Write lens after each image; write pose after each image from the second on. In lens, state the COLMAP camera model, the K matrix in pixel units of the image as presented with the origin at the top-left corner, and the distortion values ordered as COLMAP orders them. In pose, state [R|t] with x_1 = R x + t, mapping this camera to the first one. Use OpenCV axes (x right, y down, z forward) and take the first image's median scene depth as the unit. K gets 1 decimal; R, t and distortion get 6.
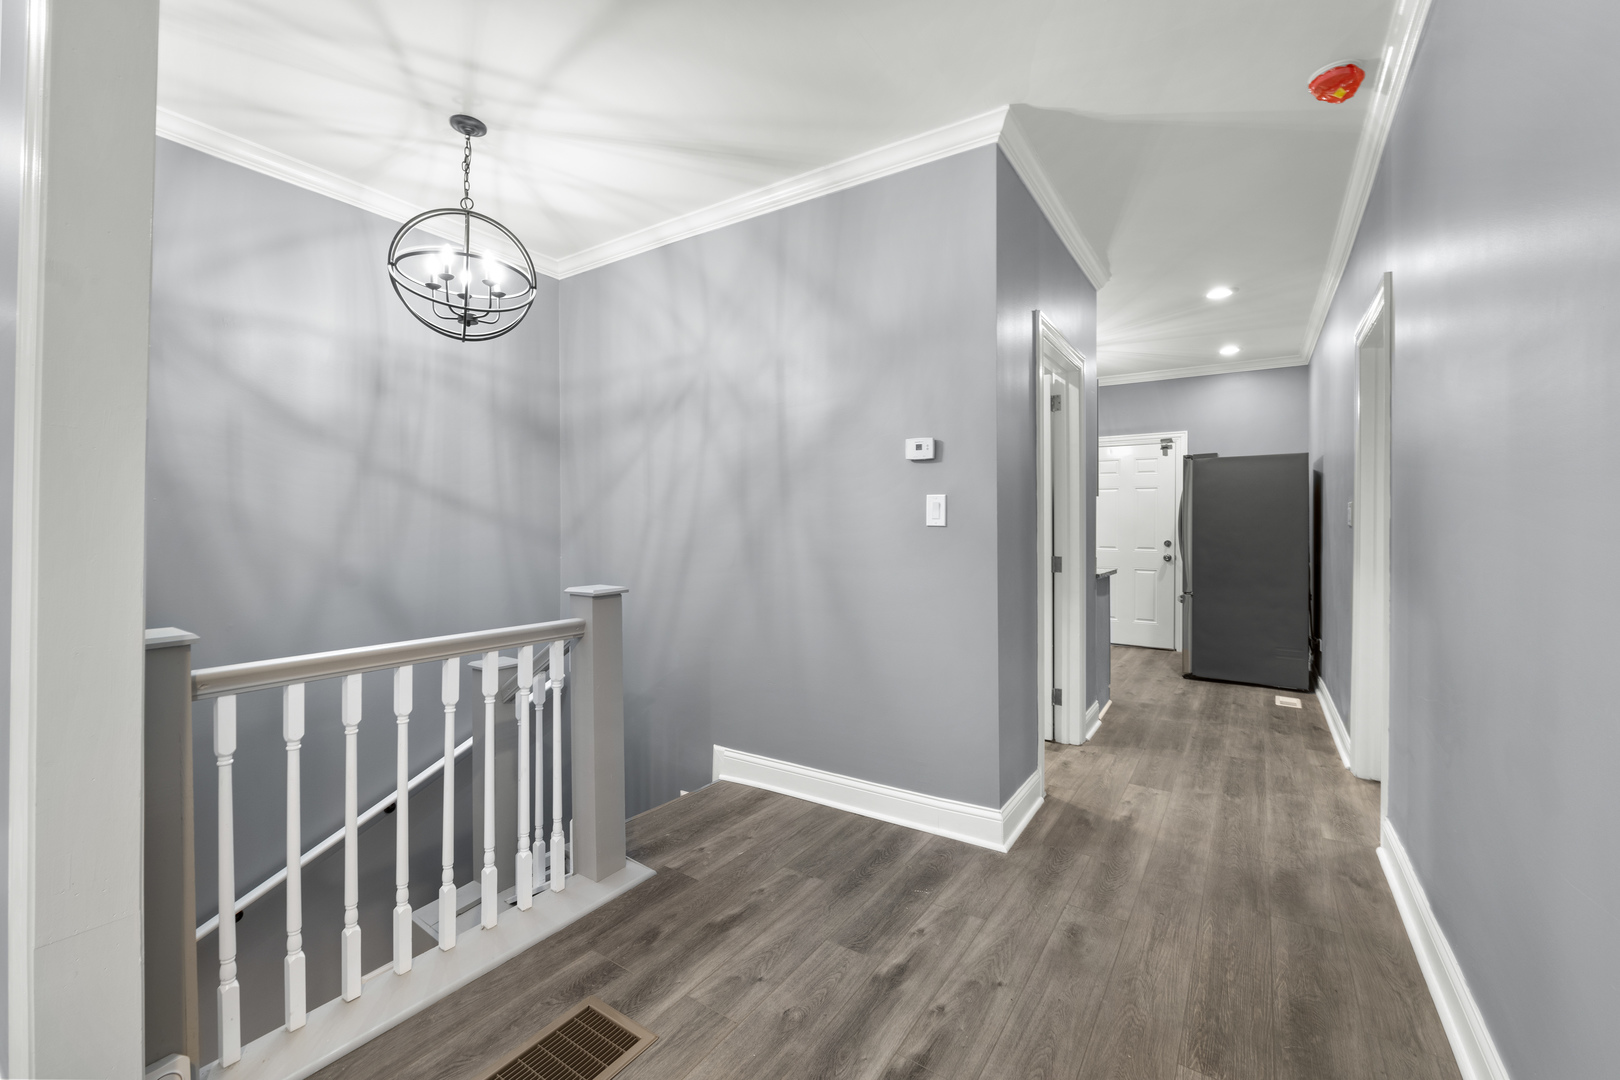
lens RADIAL K [[665.0, 0, 798.2], [0, 665.0, 524.6], [0, 0, 1]] dist [-0.014480, 0.000080]
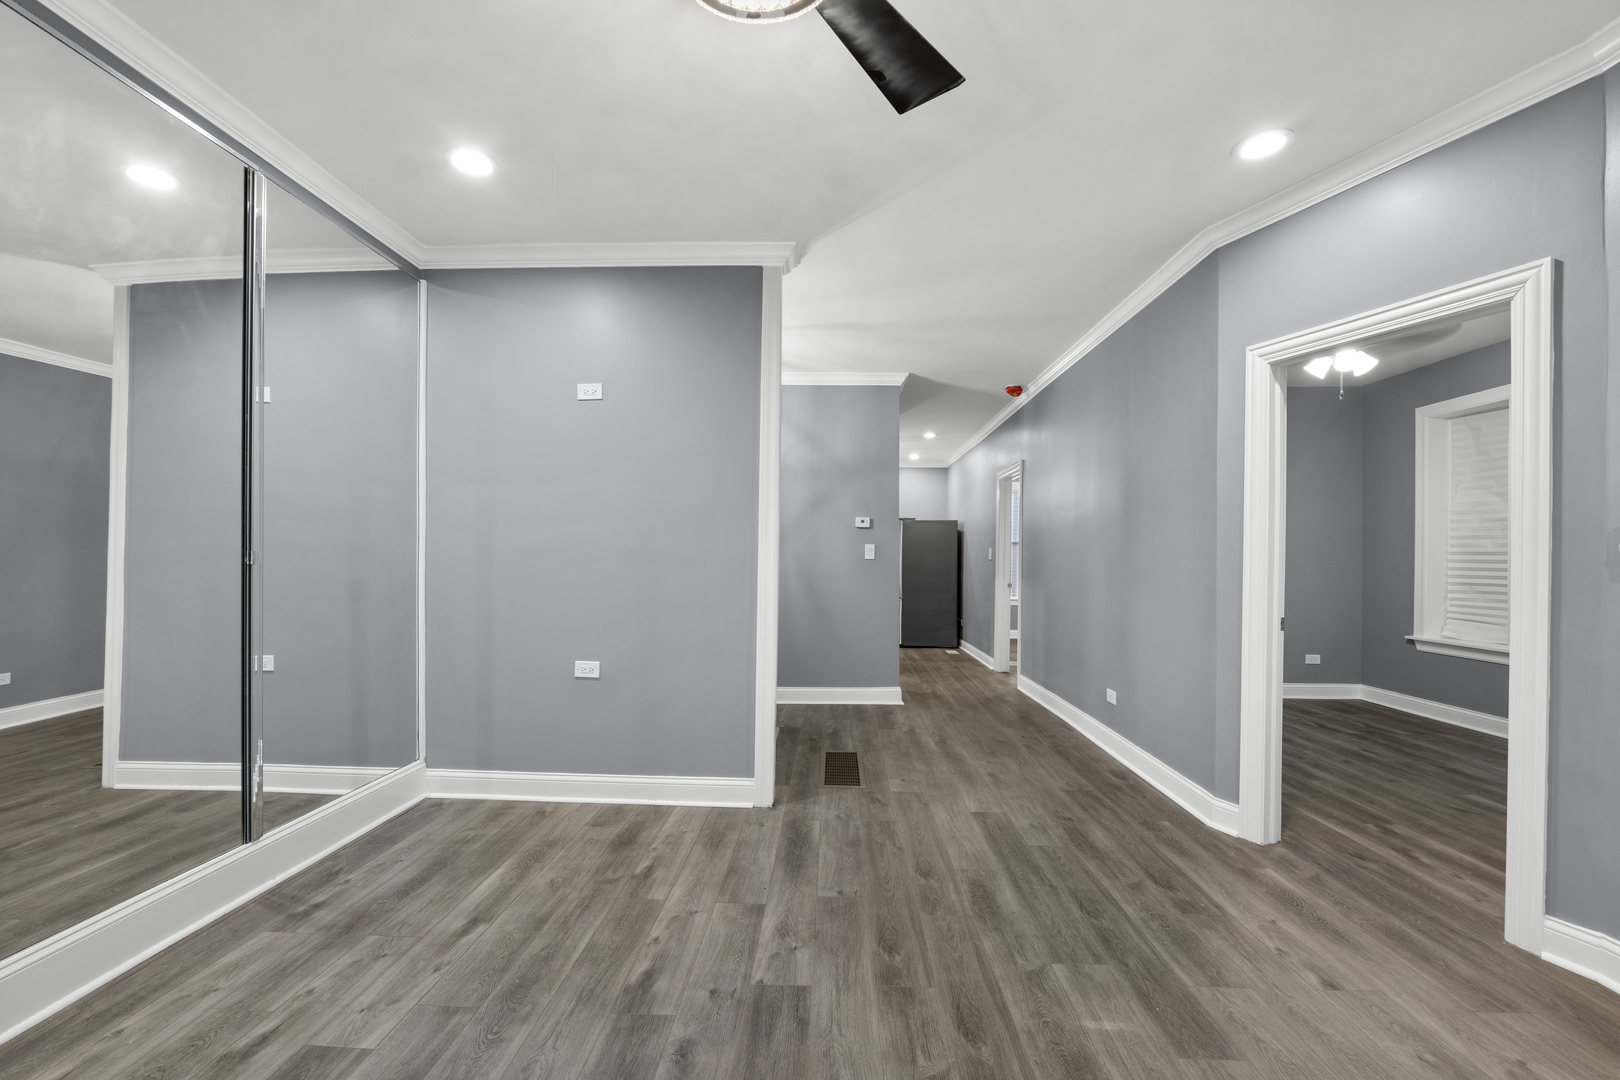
lens RADIAL K [[665.0, 0, 808.4], [0, 665.0, 566.3], [0, 0, 1]] dist [-0.014480, 0.000080]
pose [[0.845605, -0.001384, 0.533807, -1.068360], [-0.005846, 0.999913, 0.011852, -0.000647], [-0.533777, -0.013142, 0.845523, -0.672795]]
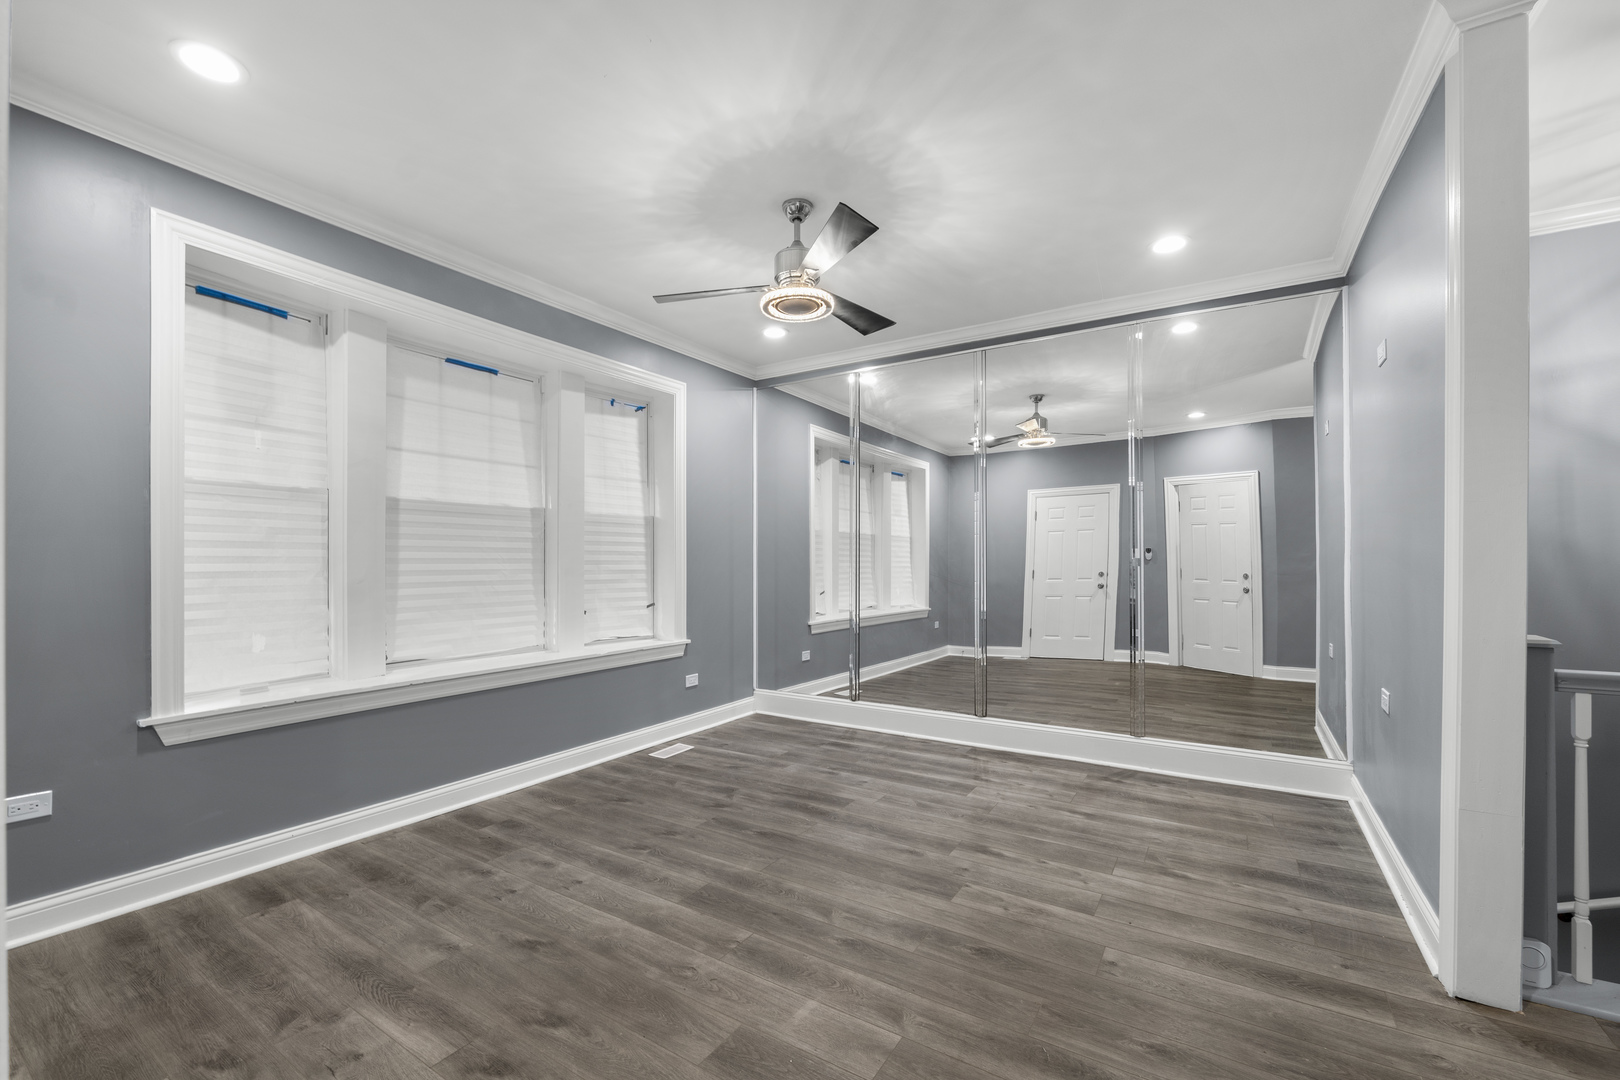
lens RADIAL K [[665.0, 0, 806.4], [0, 665.0, 560.7], [0, 0, 1]] dist [-0.014480, 0.000080]
pose [[0.038865, 0.001178, -0.999244, 0.191336], [0.003851, 0.999992, 0.001329, -0.006338], [0.999237, -0.003900, 0.038860, -0.311729]]
